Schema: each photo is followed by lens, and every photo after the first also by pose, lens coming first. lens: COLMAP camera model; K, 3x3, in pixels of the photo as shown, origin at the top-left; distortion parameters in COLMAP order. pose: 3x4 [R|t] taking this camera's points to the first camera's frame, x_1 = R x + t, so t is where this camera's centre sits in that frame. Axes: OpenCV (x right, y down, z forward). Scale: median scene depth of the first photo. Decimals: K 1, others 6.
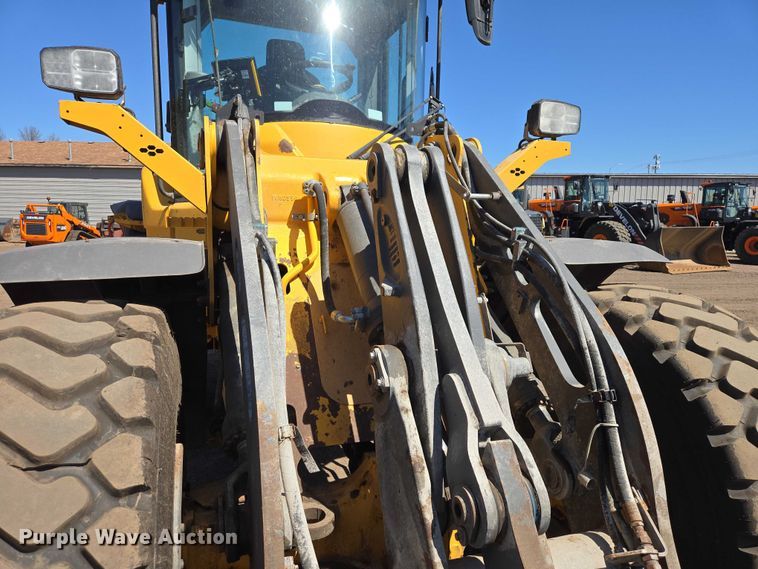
lens RADIAL K [[477.2, 0, 374.4], [0, 477.2, 281.4], [0, 0, 1]] dist [0.008516, -0.008932]
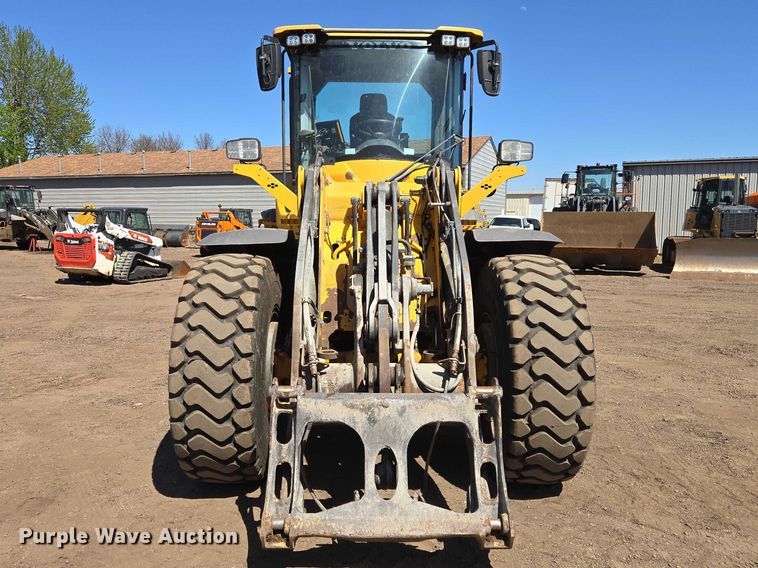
lens RADIAL K [[556.9, 0, 381.3], [0, 556.9, 283.9], [0, 0, 1]] dist [-0.008666, 0.000343]
pose [[0.952177, 0.021057, -0.304820, 0.636353], [-0.027182, 0.999505, -0.015862, 0.150994], [0.304335, 0.023389, 0.952278, -0.994622]]
